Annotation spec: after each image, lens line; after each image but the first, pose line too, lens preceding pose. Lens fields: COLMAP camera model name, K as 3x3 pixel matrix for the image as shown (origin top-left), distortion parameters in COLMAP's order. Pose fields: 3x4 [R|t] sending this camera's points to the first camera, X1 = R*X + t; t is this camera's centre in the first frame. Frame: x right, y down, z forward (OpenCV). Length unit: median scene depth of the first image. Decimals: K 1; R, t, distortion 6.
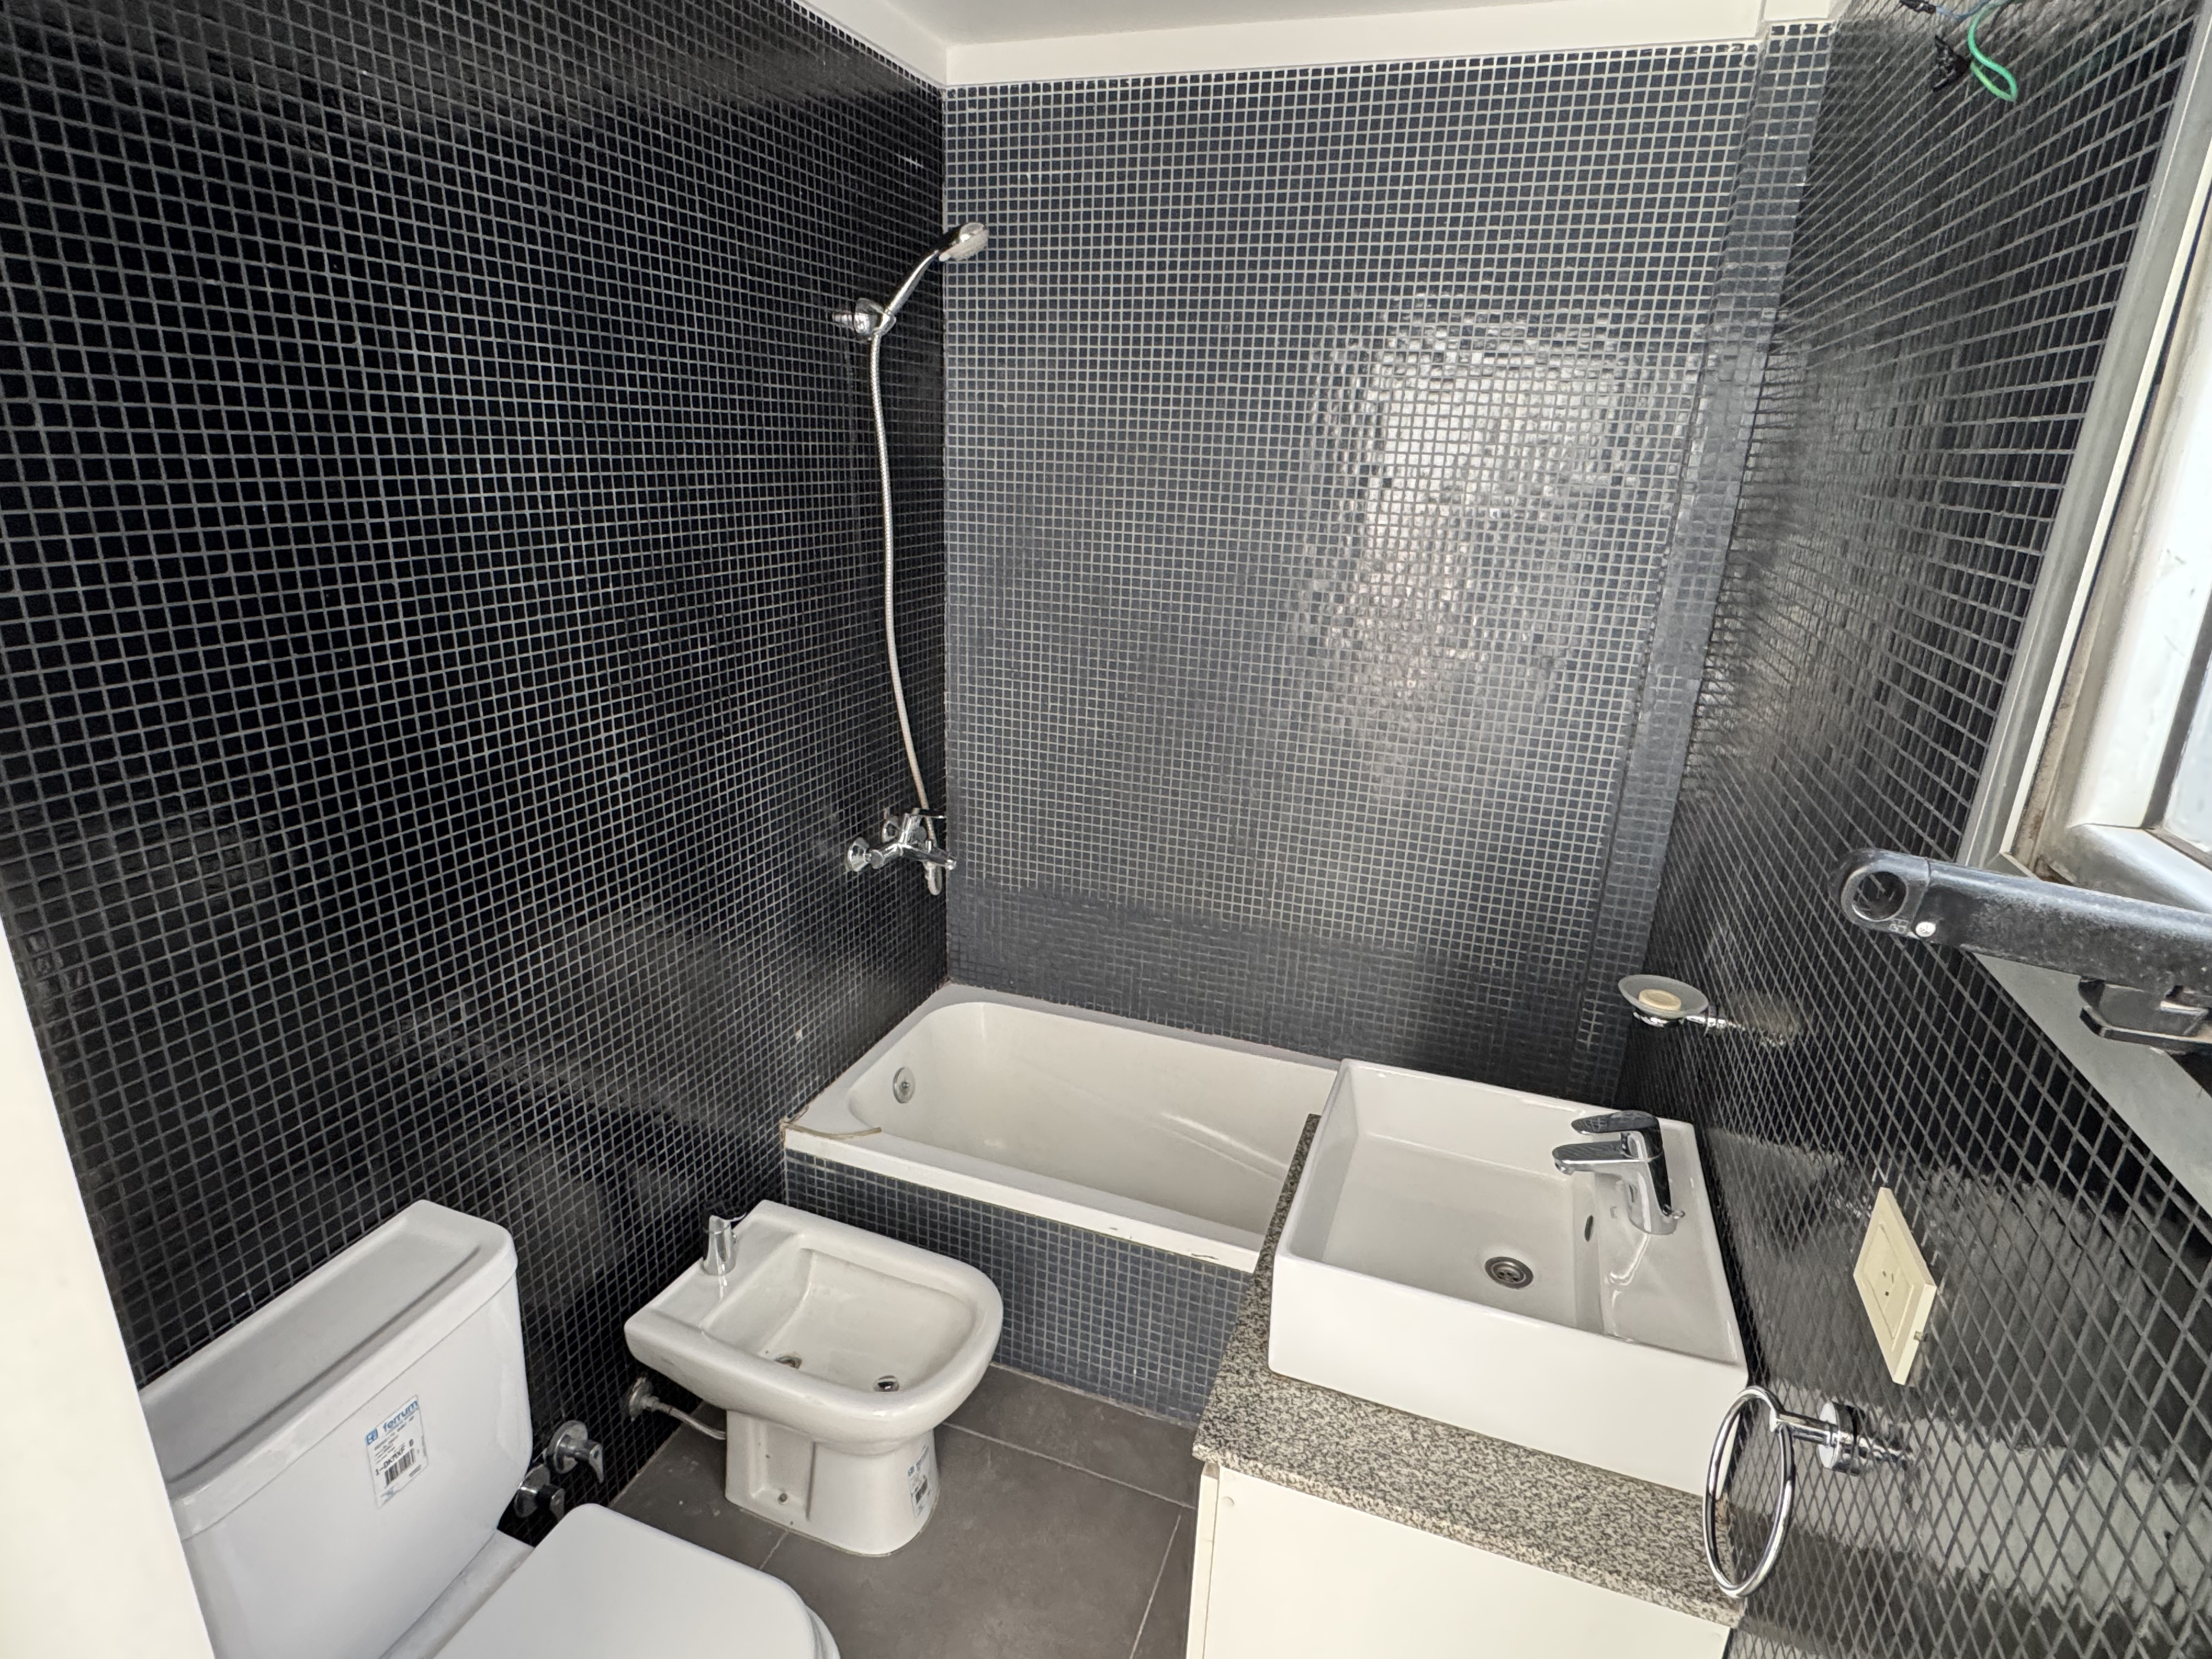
lens RADIAL K [[1153.0, 0, 1106.0], [0, 1153.0, 829.5], [0, 0, 1]] dist [-0.002880, 0.003366]
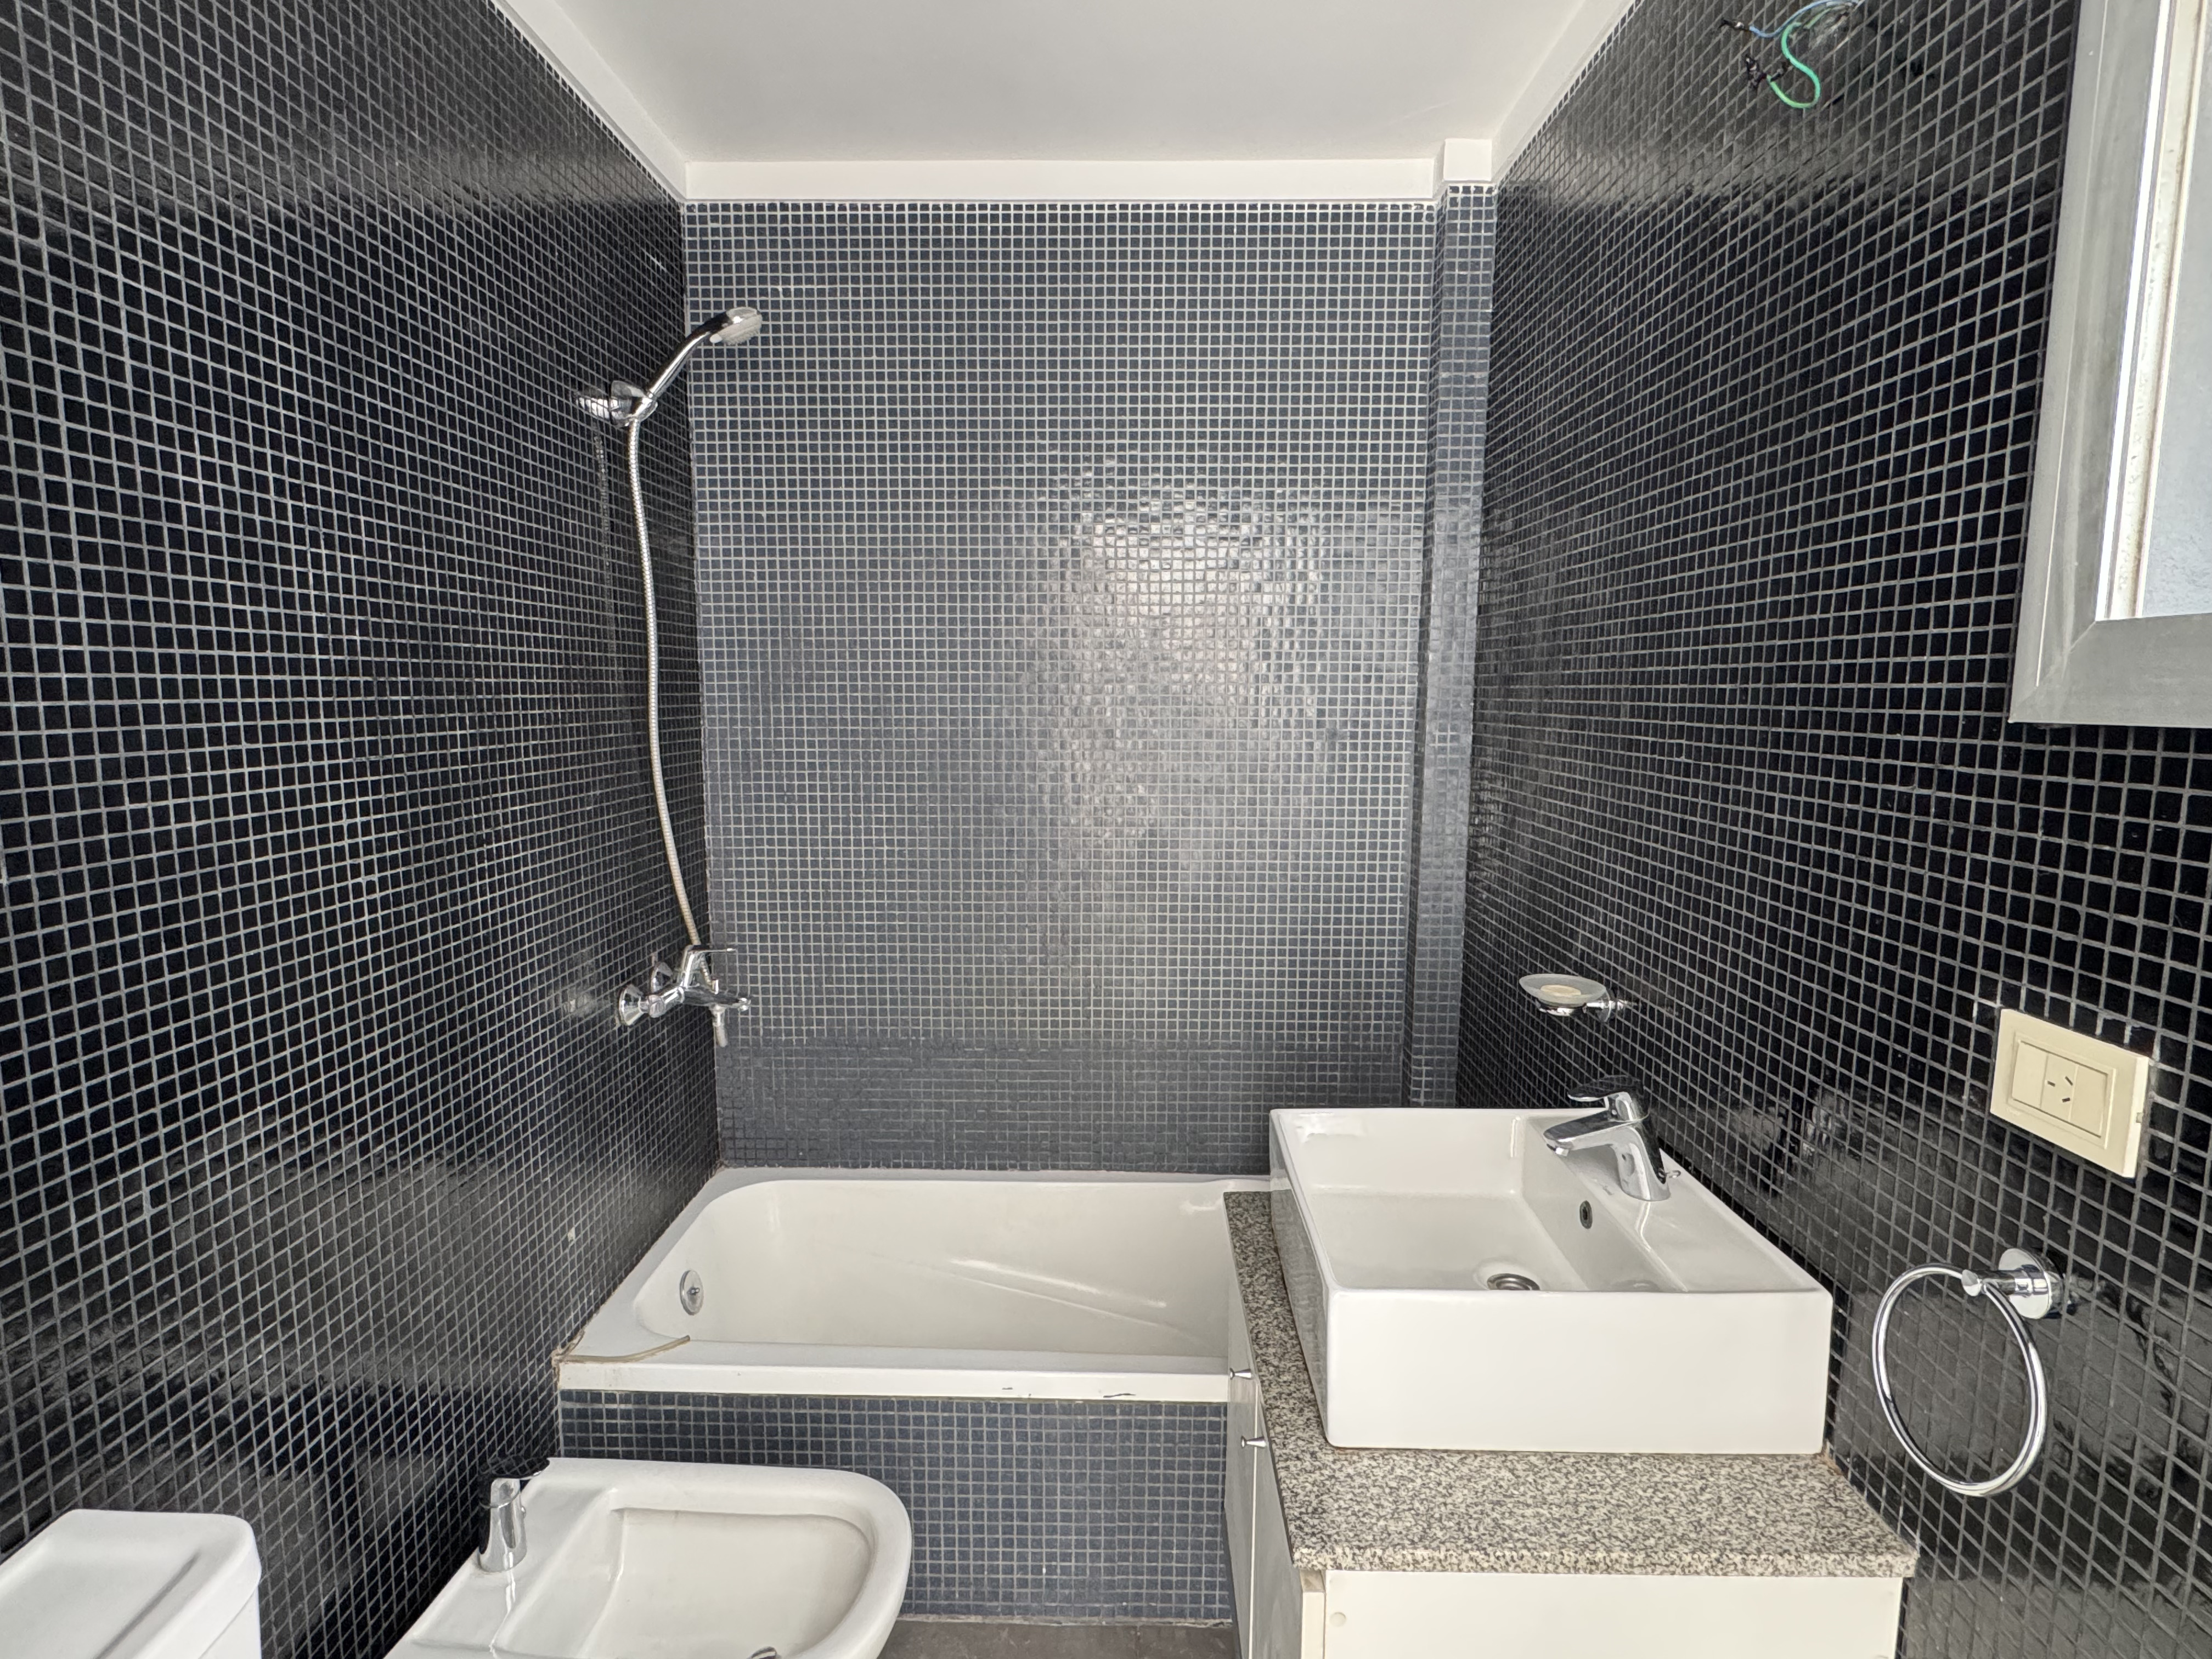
lens RADIAL K [[1126.5, 0, 1101.7], [0, 1126.5, 833.8], [0, 0, 1]] dist [-0.001678, 0.000836]
pose [[0.947594, -0.074933, 0.310565, -0.162470], [0.132456, 0.976766, -0.168475, 0.101015], [-0.290725, 0.200782, 0.935503, 0.128864]]
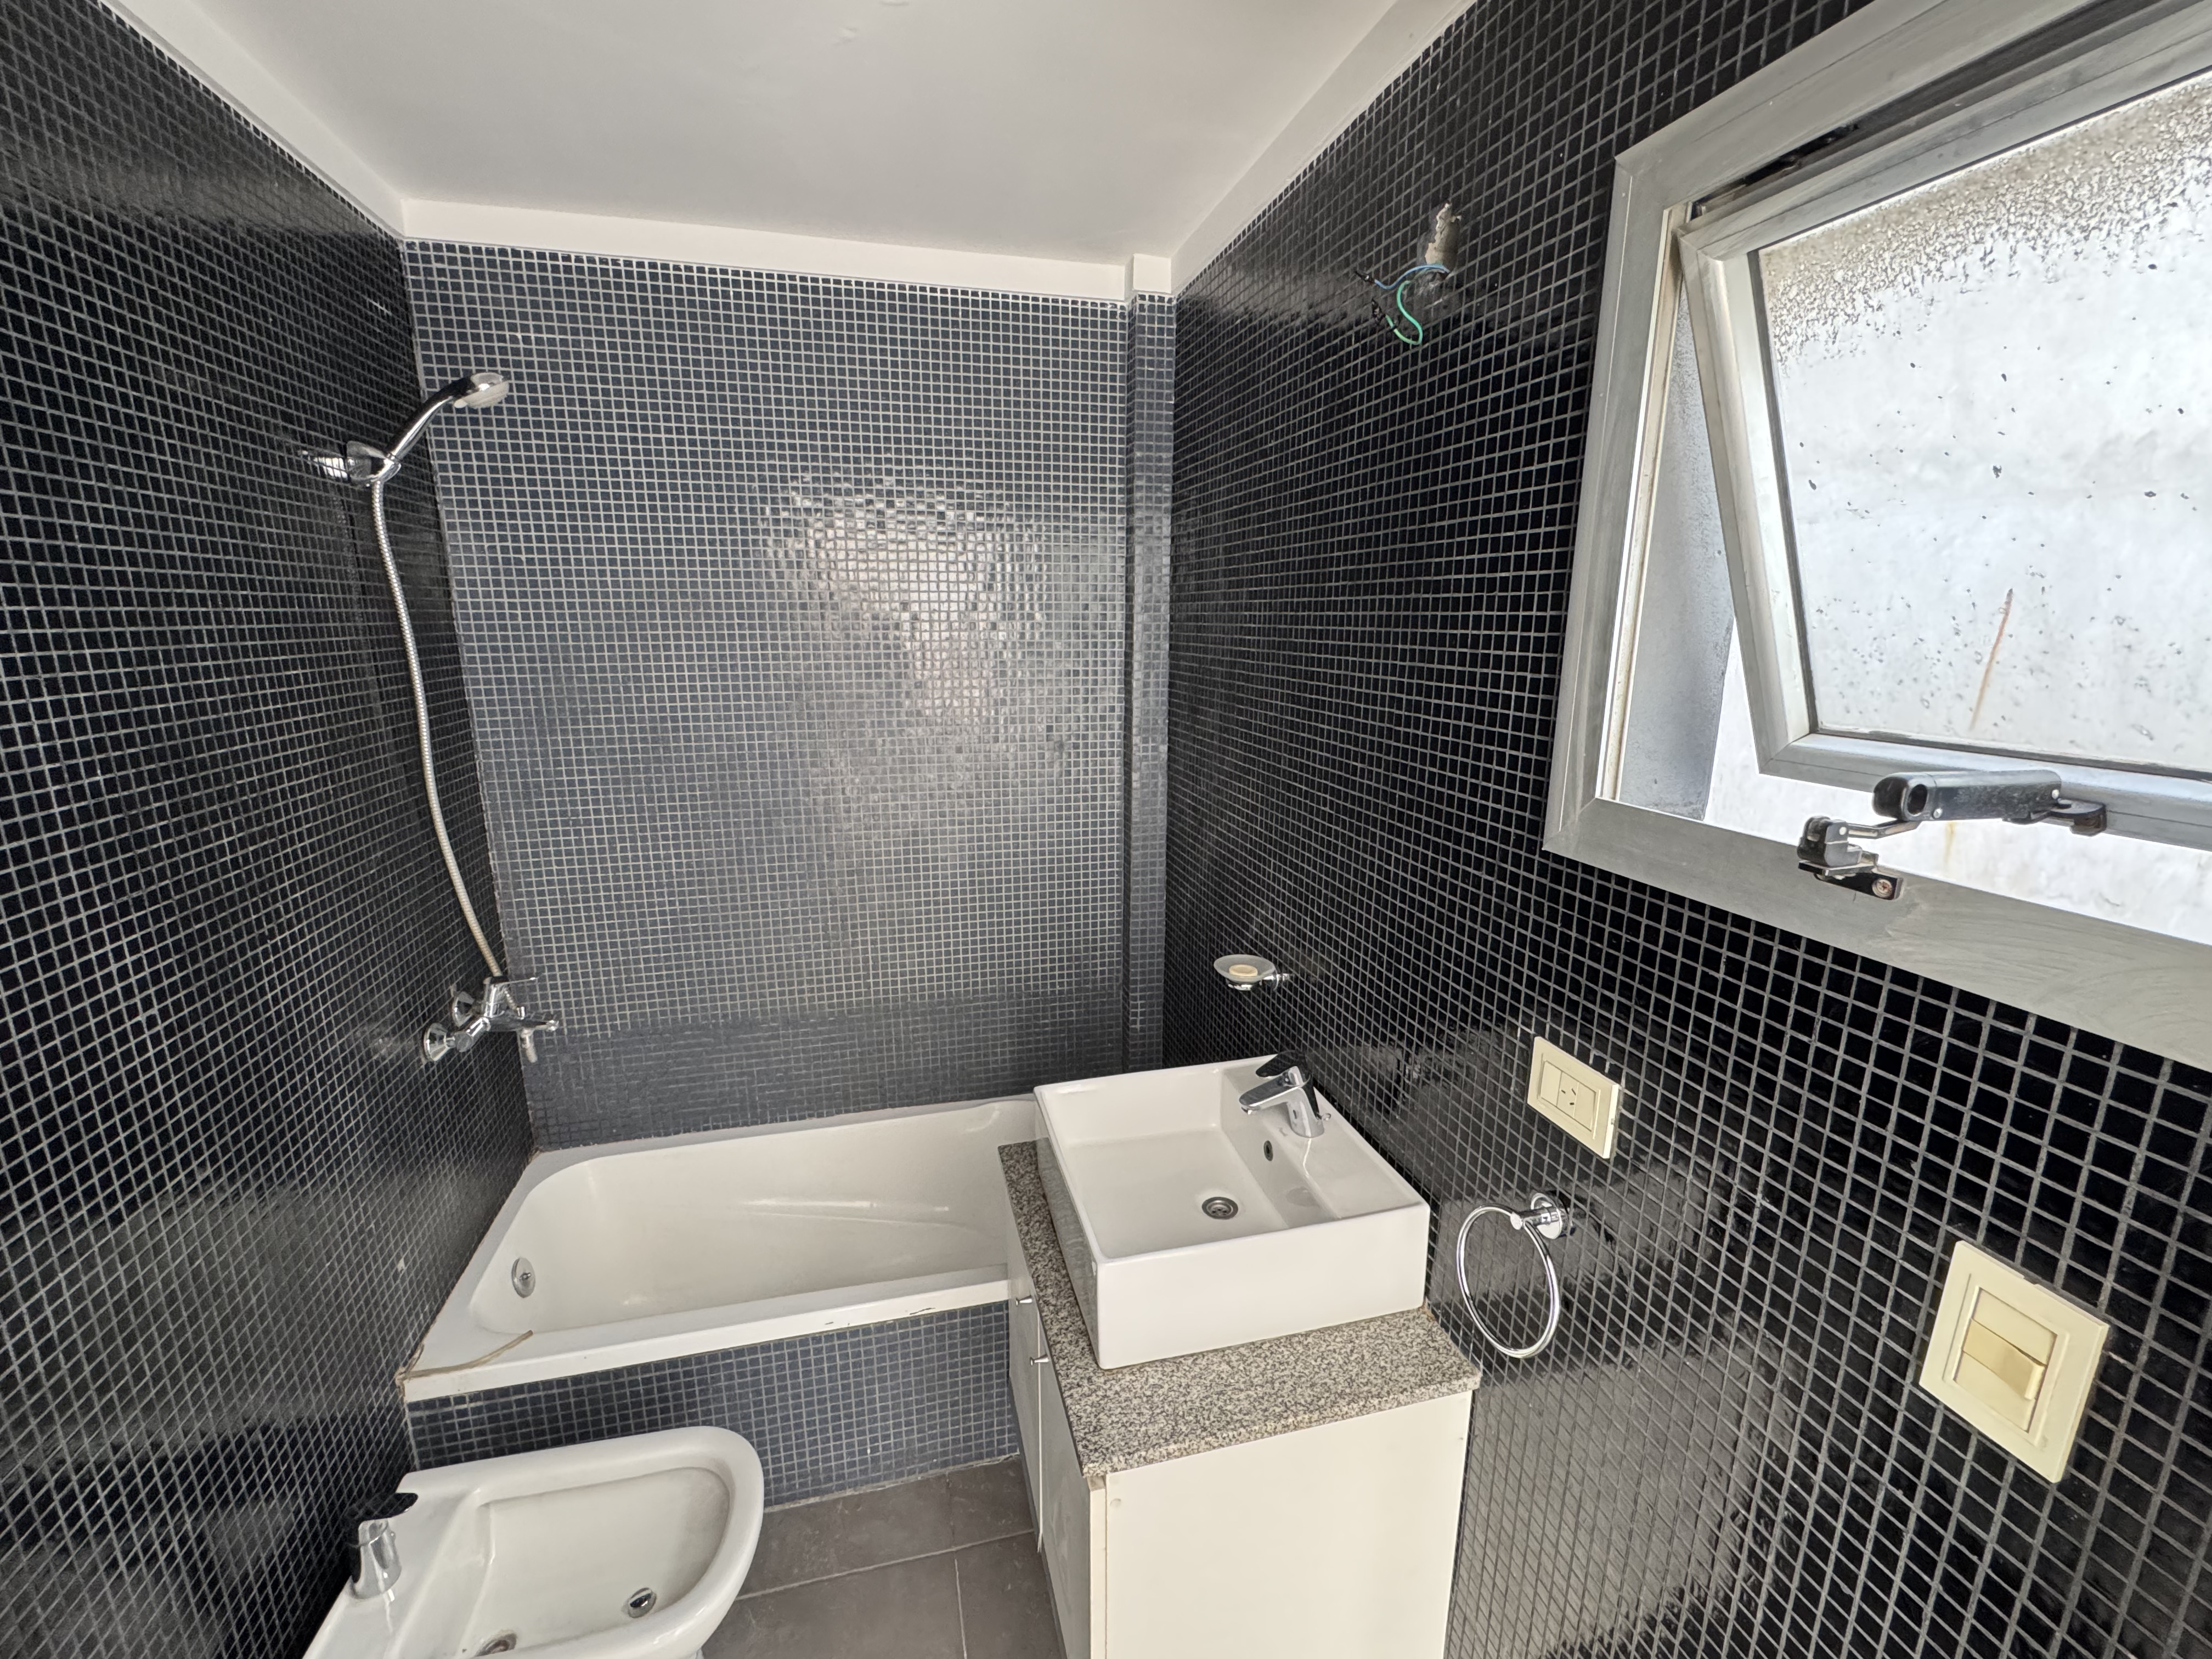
lens RADIAL K [[939.5, 0, 1101.6], [0, 939.5, 833.3], [0, 0, 1]] dist [-0.000300, -0.000014]
pose [[0.828961, -0.162424, 0.535204, -0.180240], [0.206914, 0.978073, -0.023658, -0.015491], [-0.519626, 0.130353, 0.844392, 0.105751]]
